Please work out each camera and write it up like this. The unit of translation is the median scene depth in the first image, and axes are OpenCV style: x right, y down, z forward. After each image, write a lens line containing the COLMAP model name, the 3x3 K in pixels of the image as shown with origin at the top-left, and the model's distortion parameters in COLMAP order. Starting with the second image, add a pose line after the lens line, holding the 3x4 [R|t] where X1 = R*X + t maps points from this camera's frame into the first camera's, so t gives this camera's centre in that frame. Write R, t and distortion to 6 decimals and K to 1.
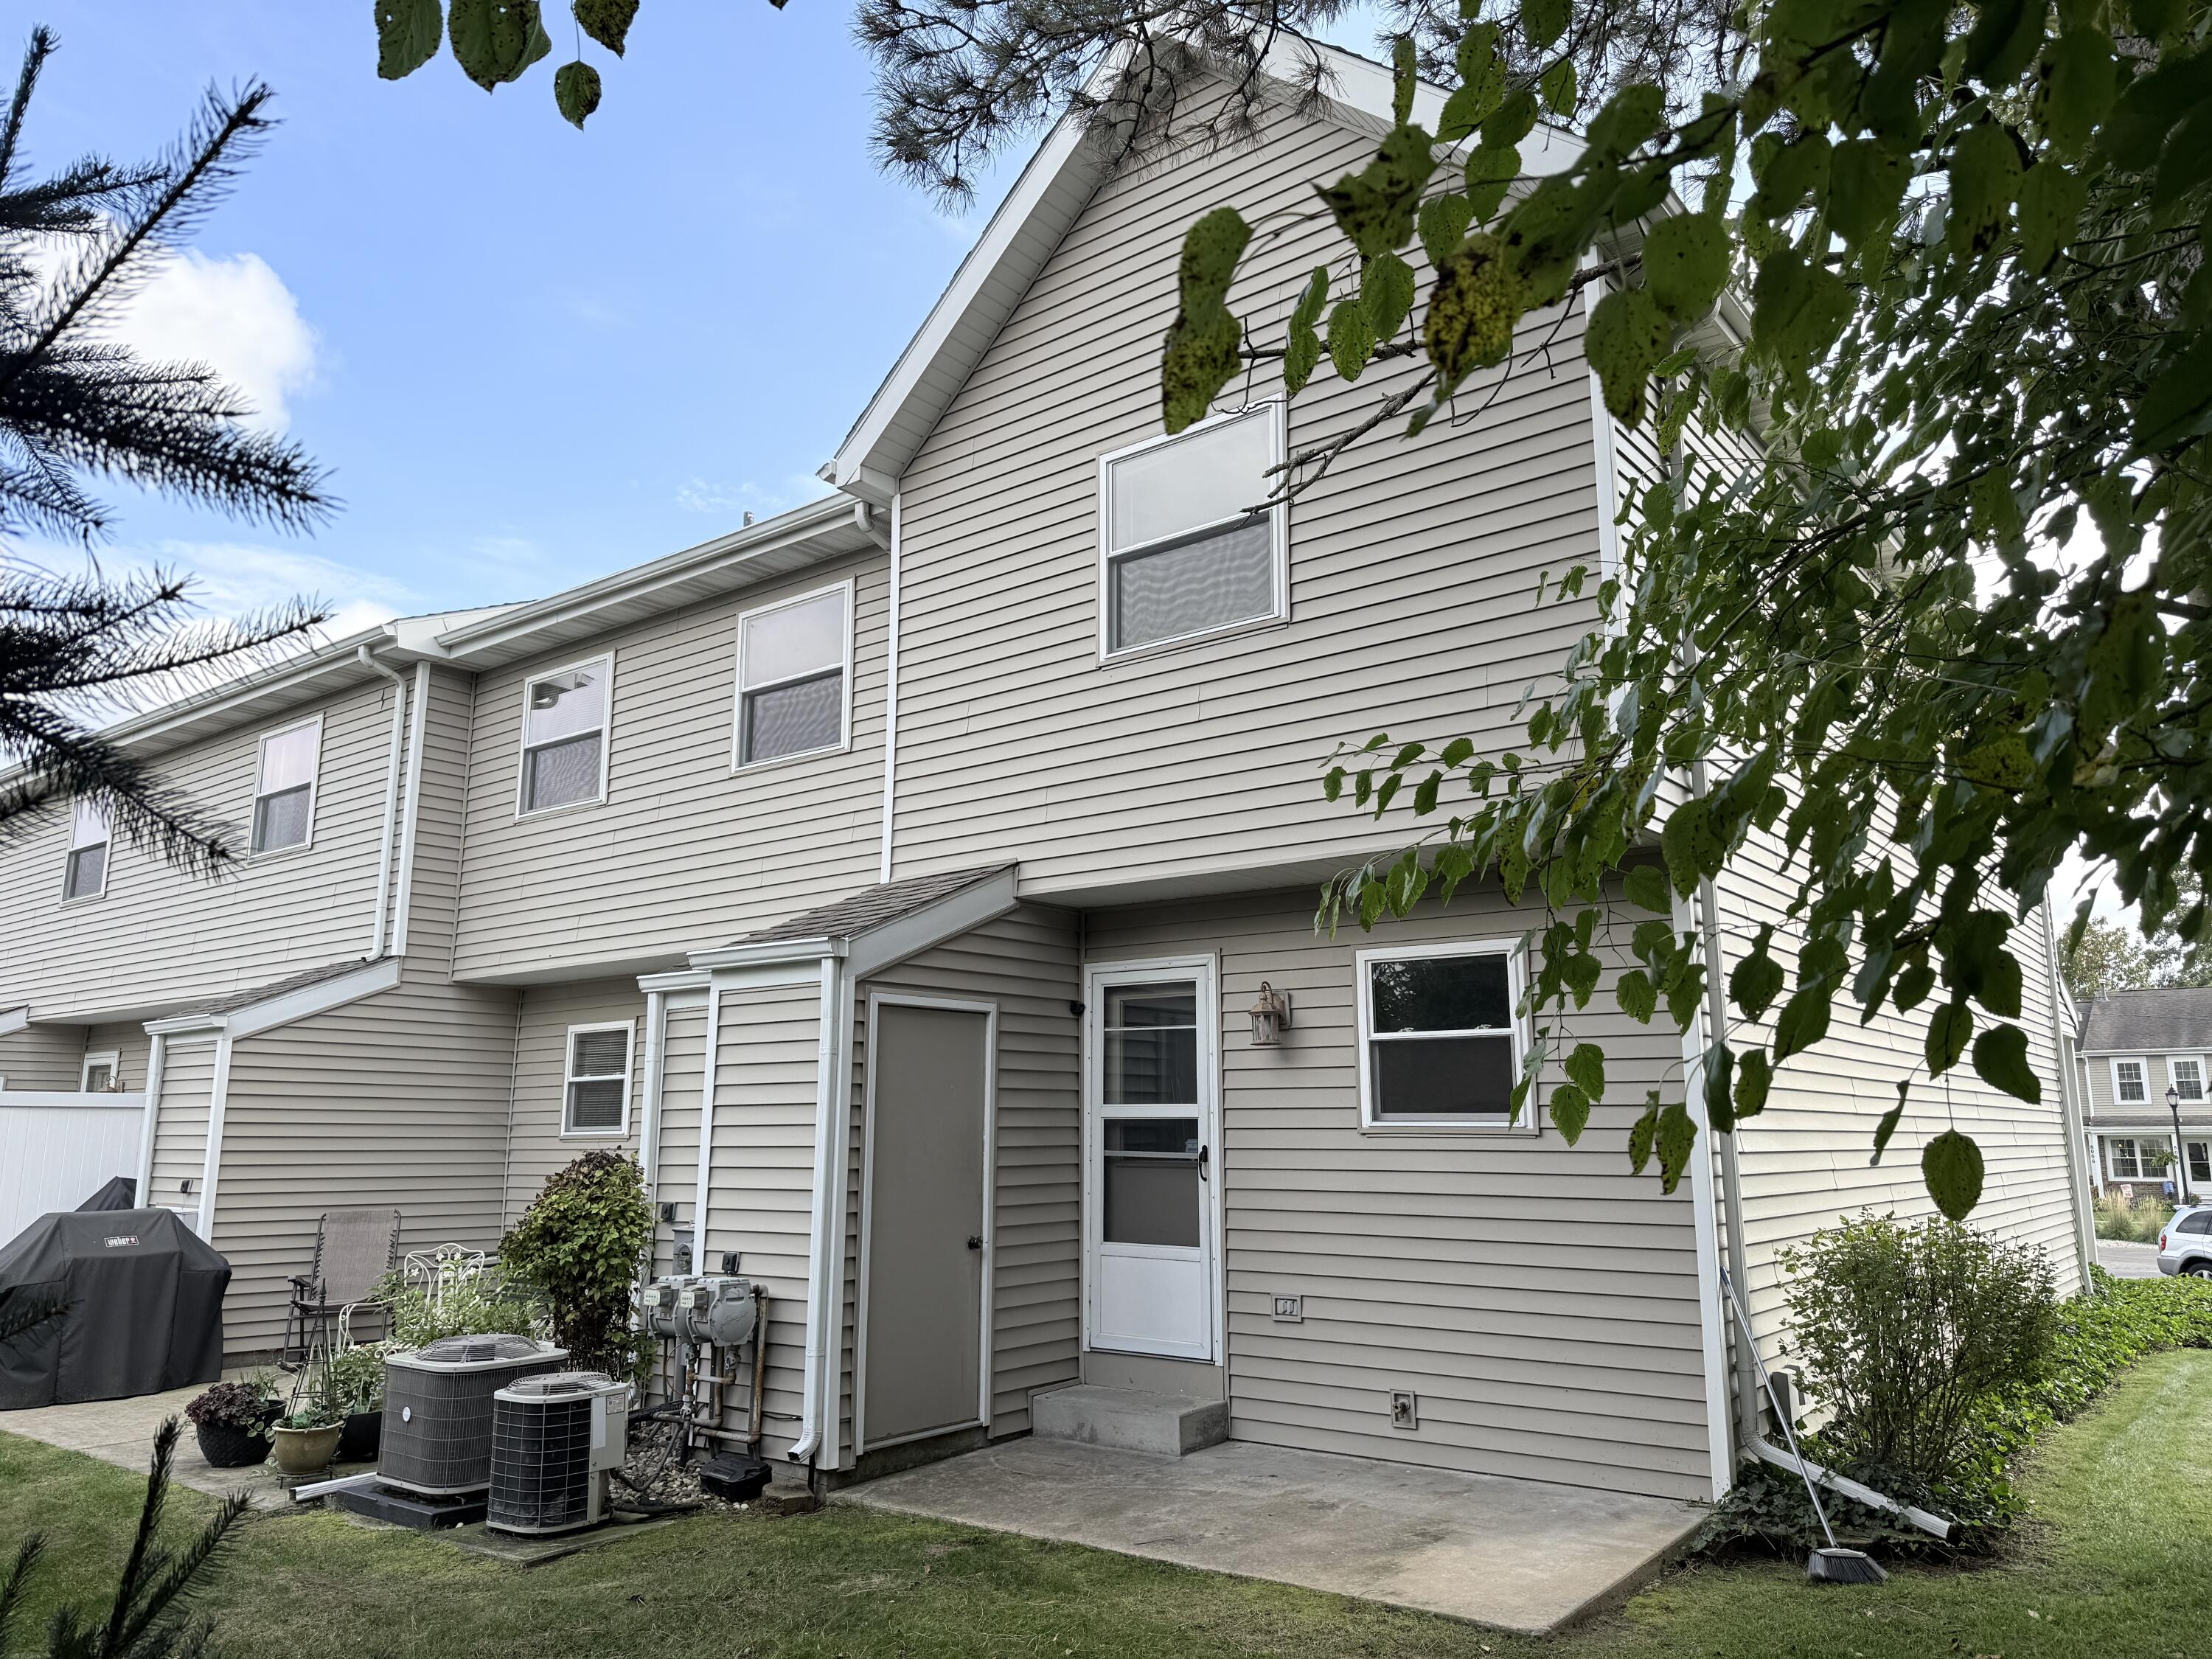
lens RADIAL K [[1553.7, 0, 1120.2], [0, 1553.7, 807.9], [0, 0, 1]] dist [0.065815, -0.068094]
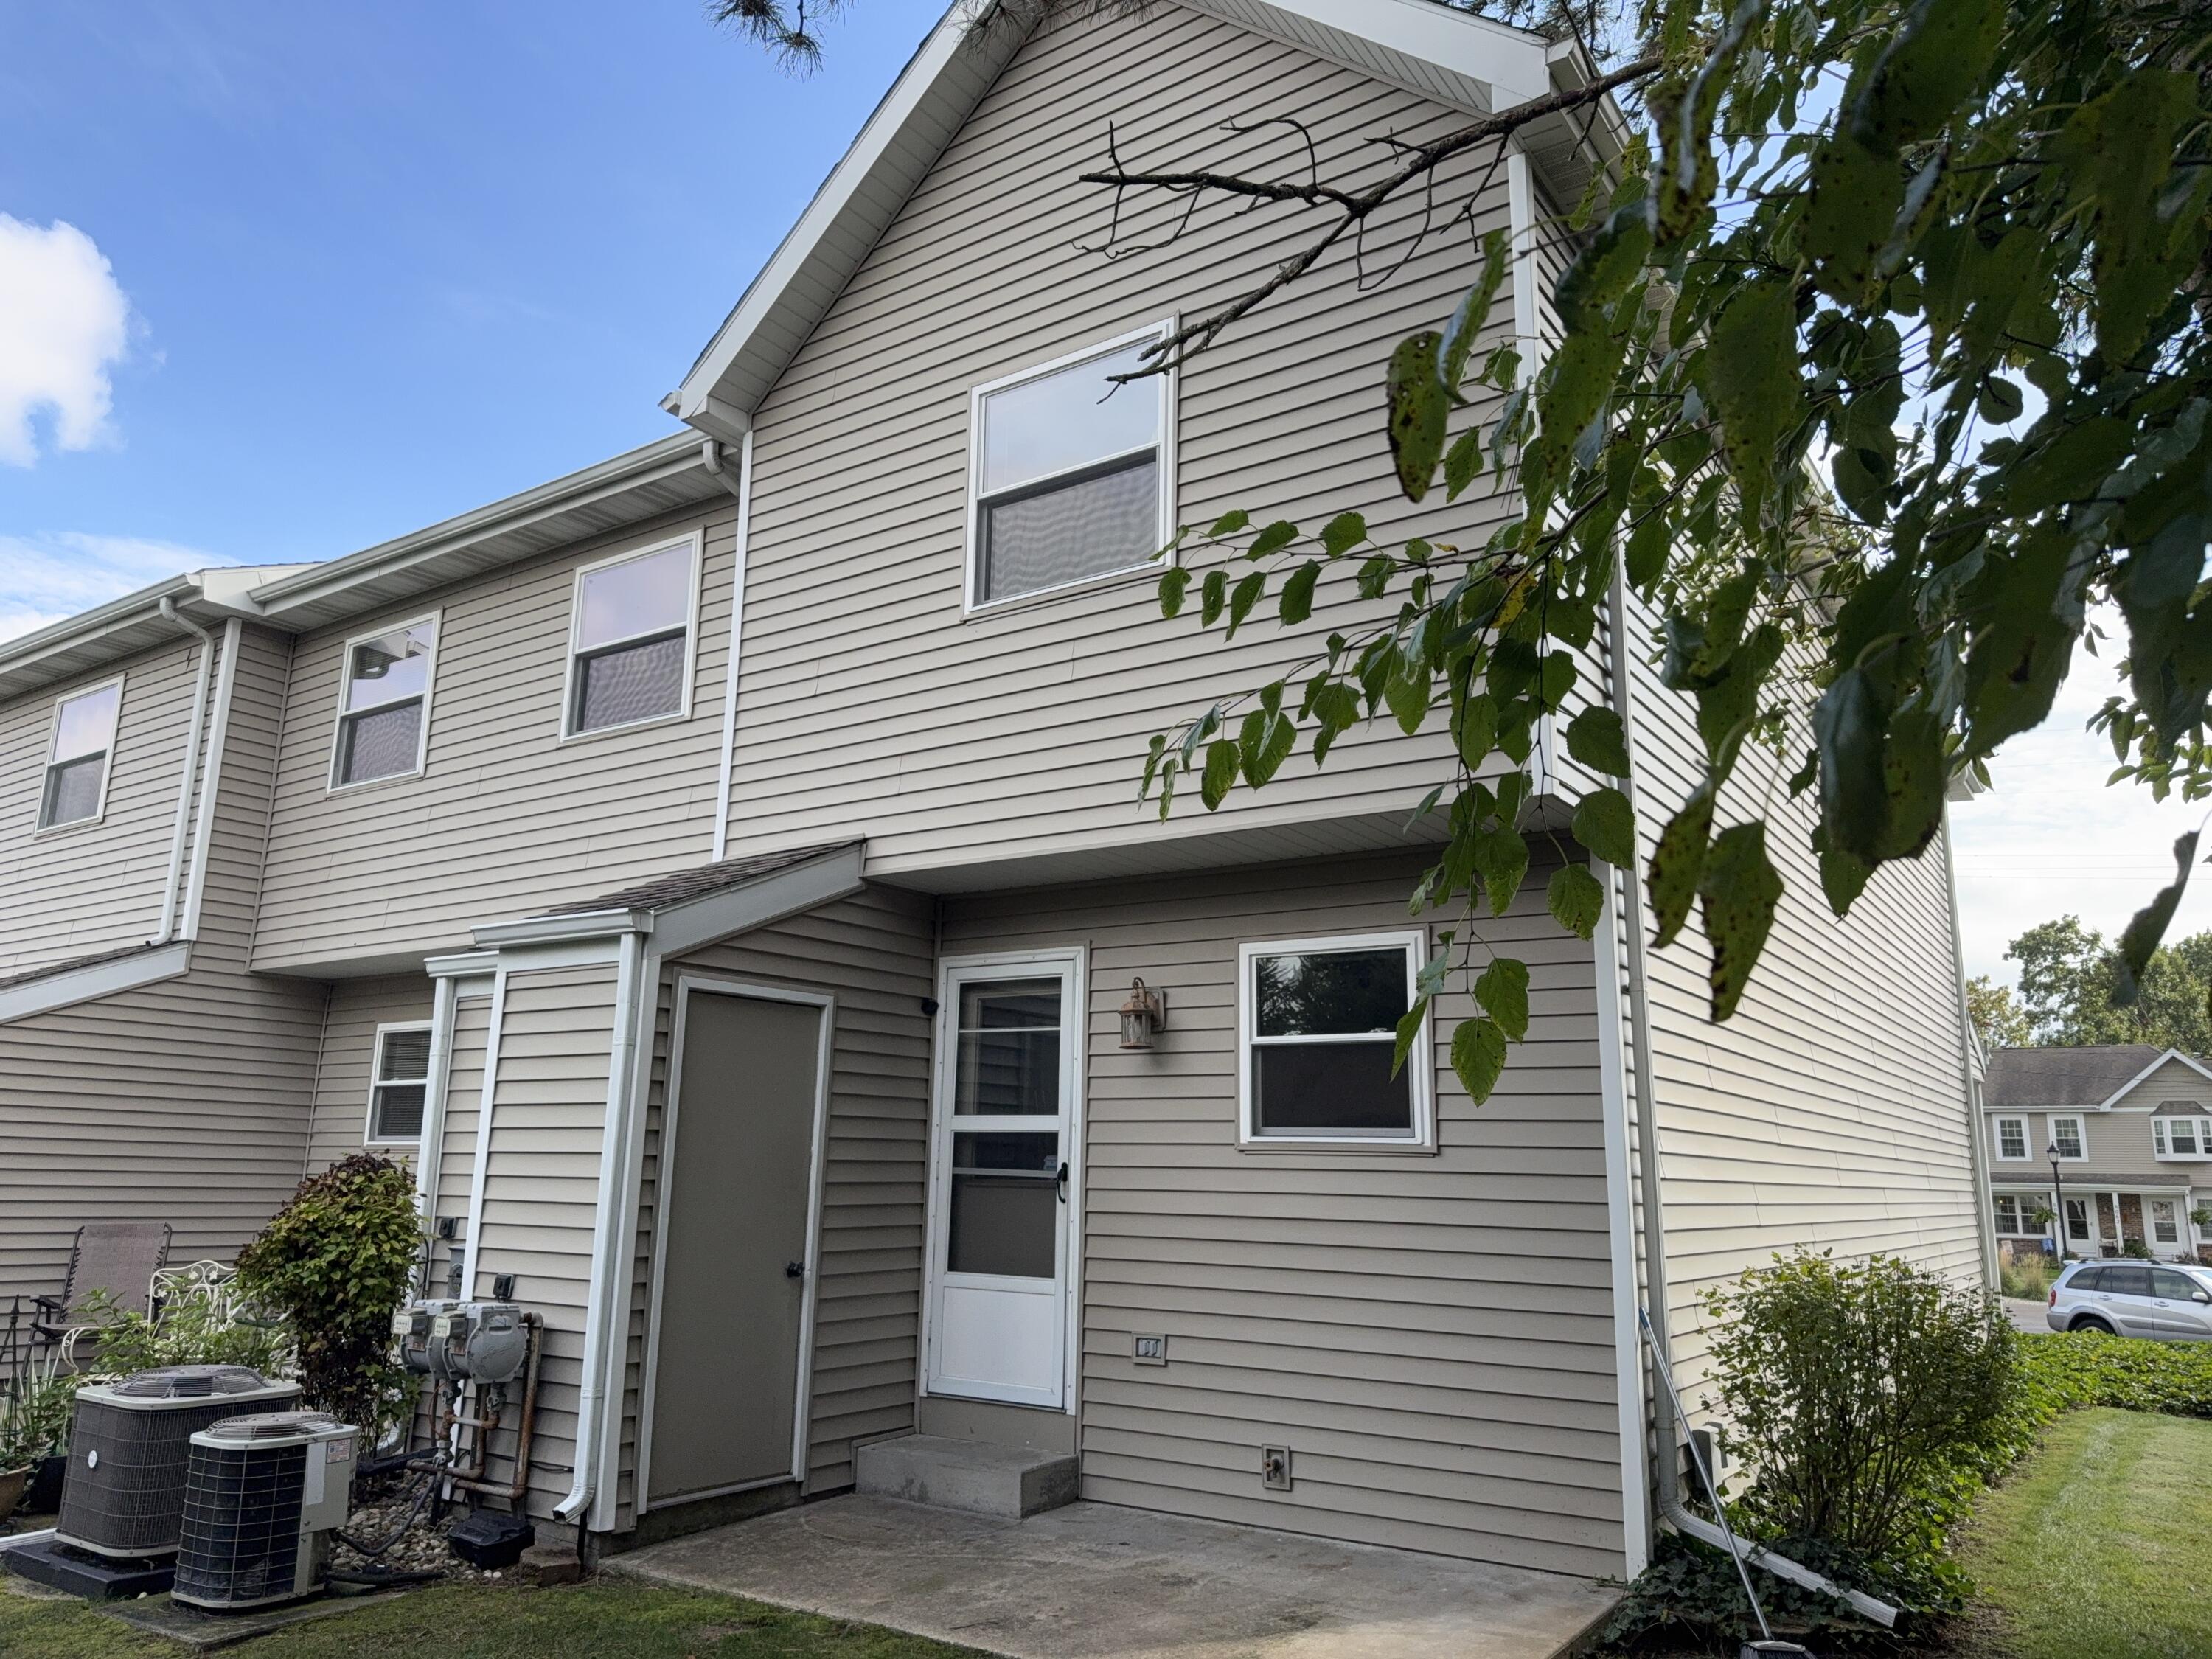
lens RADIAL K [[1553.7, 0, 1098.3], [0, 1553.7, 808.3], [0, 0, 1]] dist [0.065815, -0.068094]
pose [[0.998527, 0.030898, 0.044592, 0.029142], [-0.029853, 0.999269, -0.023896, 0.038029], [-0.045298, 0.022529, 0.998719, 0.115453]]
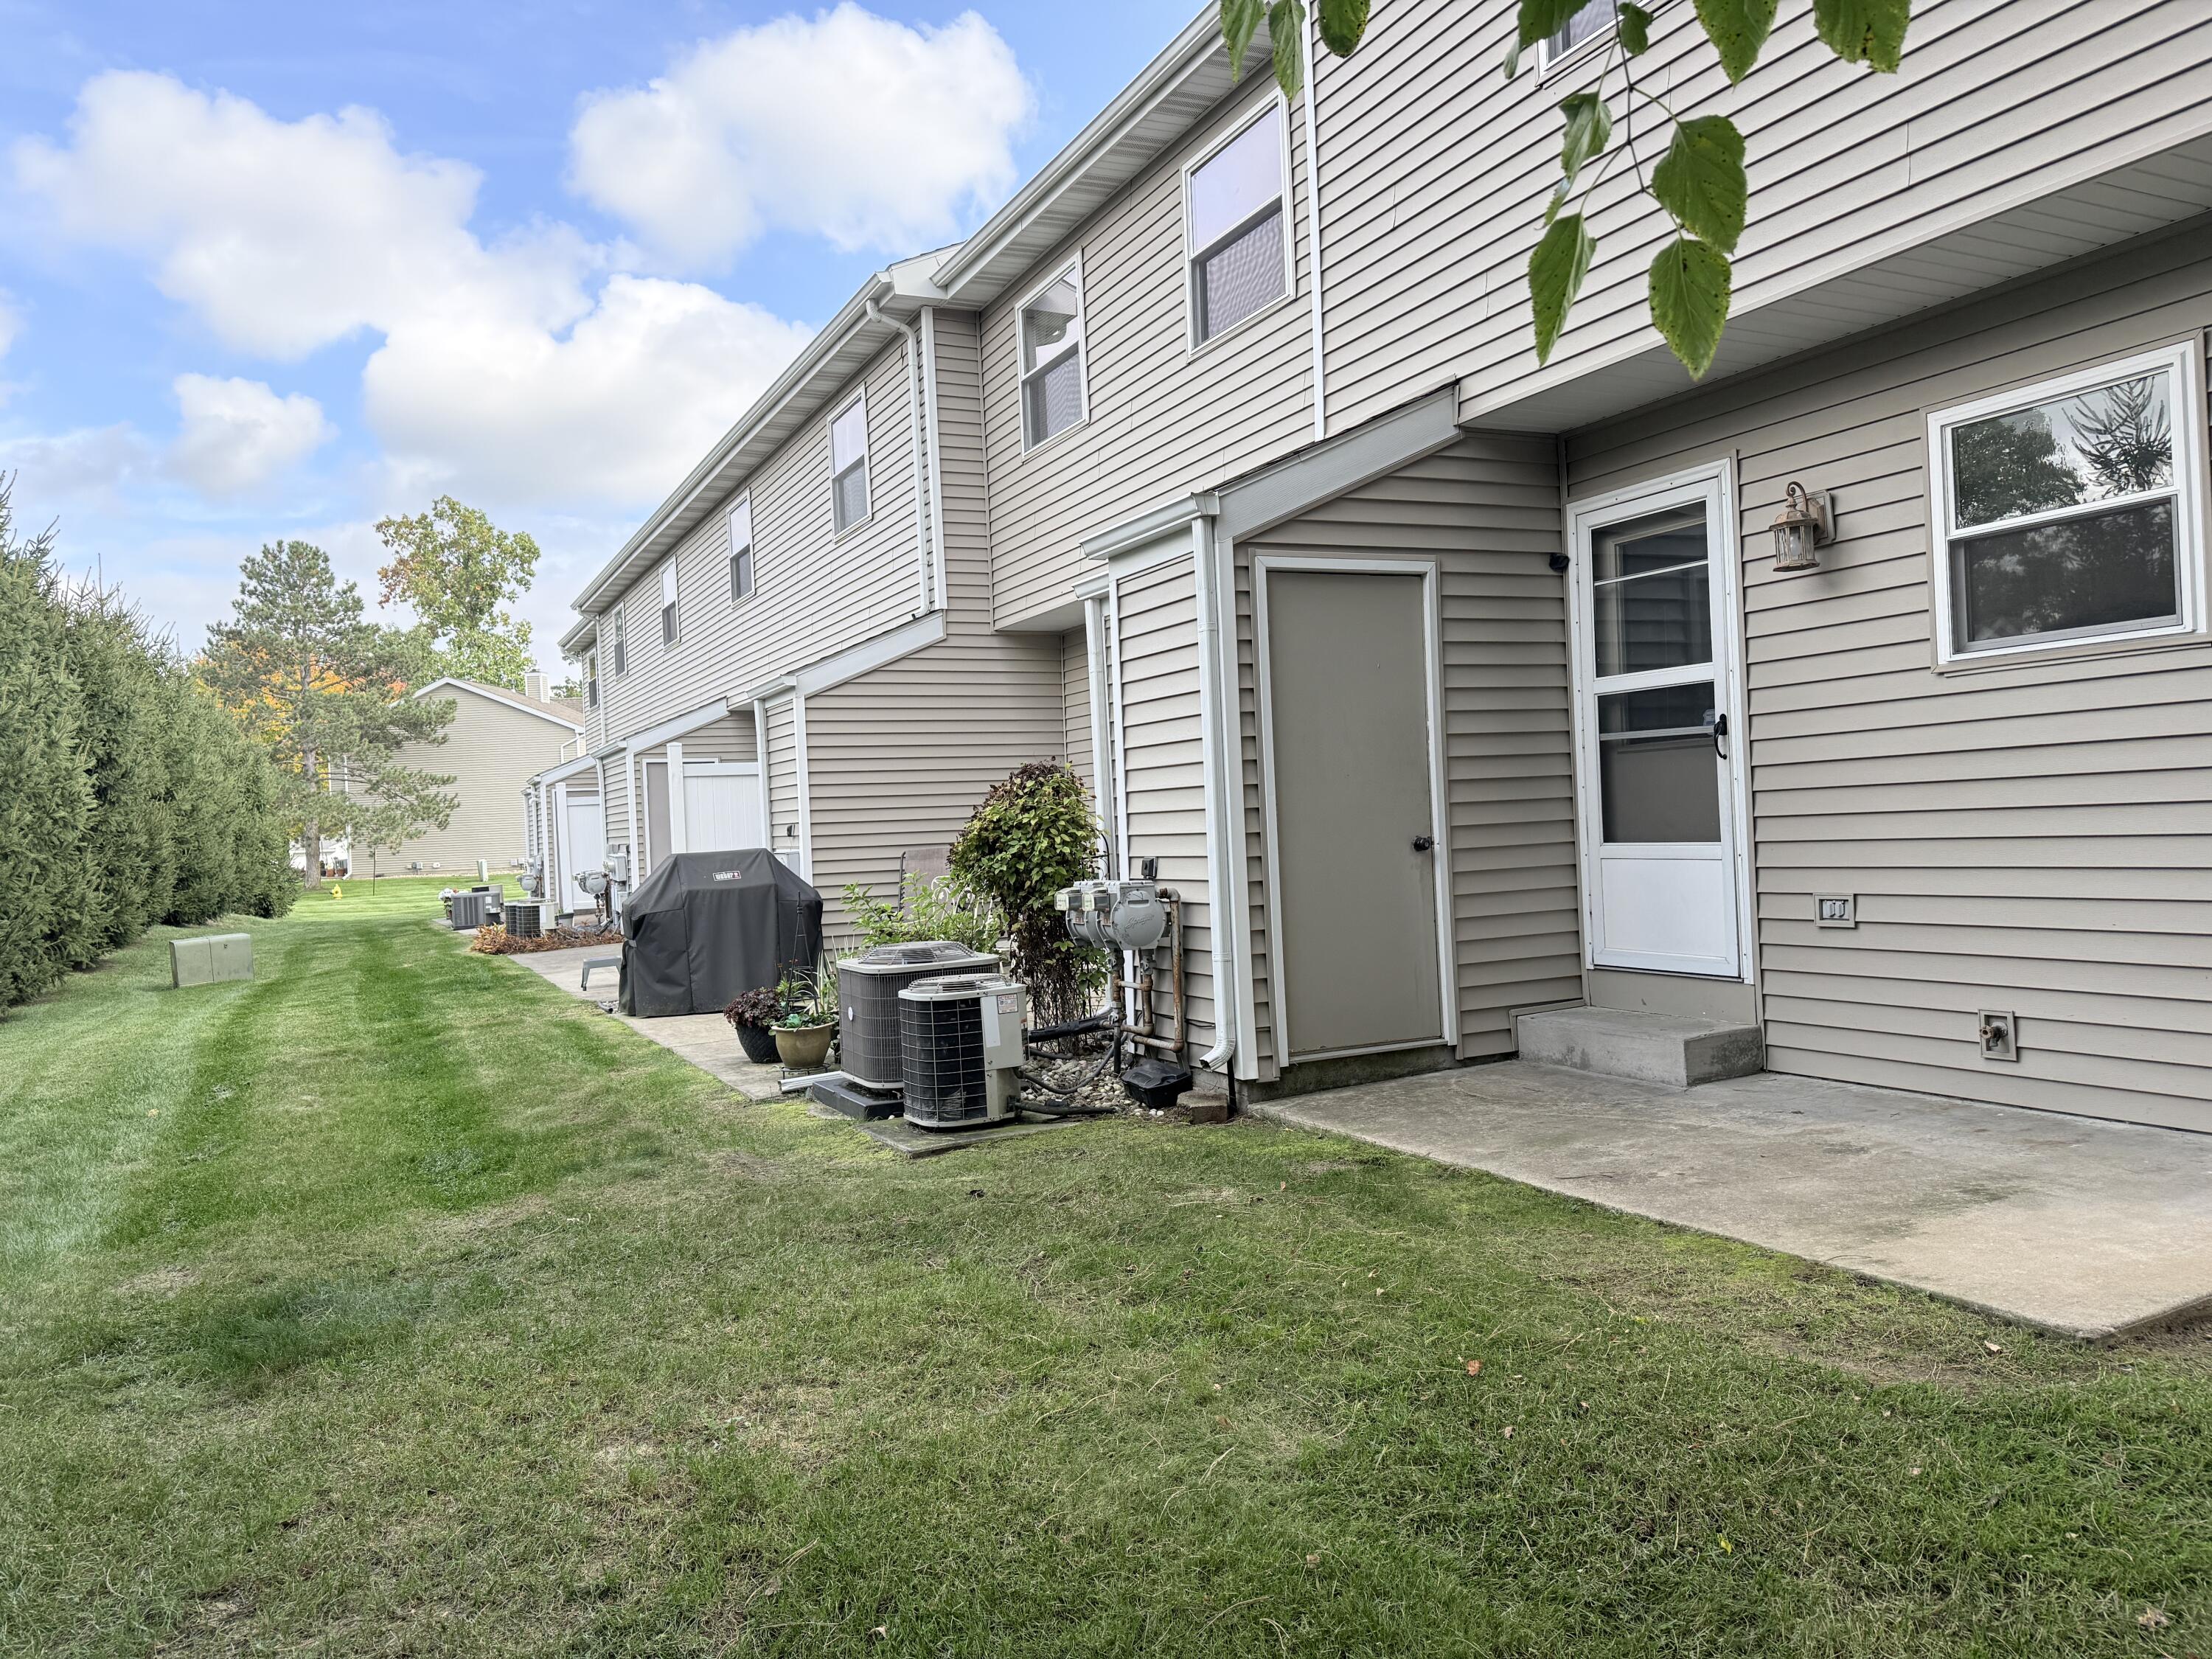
lens RADIAL K [[1553.7, 0, 1105.1], [0, 1553.7, 832.3], [0, 0, 1]] dist [0.065815, -0.068094]
pose [[0.895275, -0.038224, -0.443870, 0.128439], [0.135136, 0.972672, 0.188806, 0.090931], [0.424523, -0.229016, 0.875975, 0.190758]]
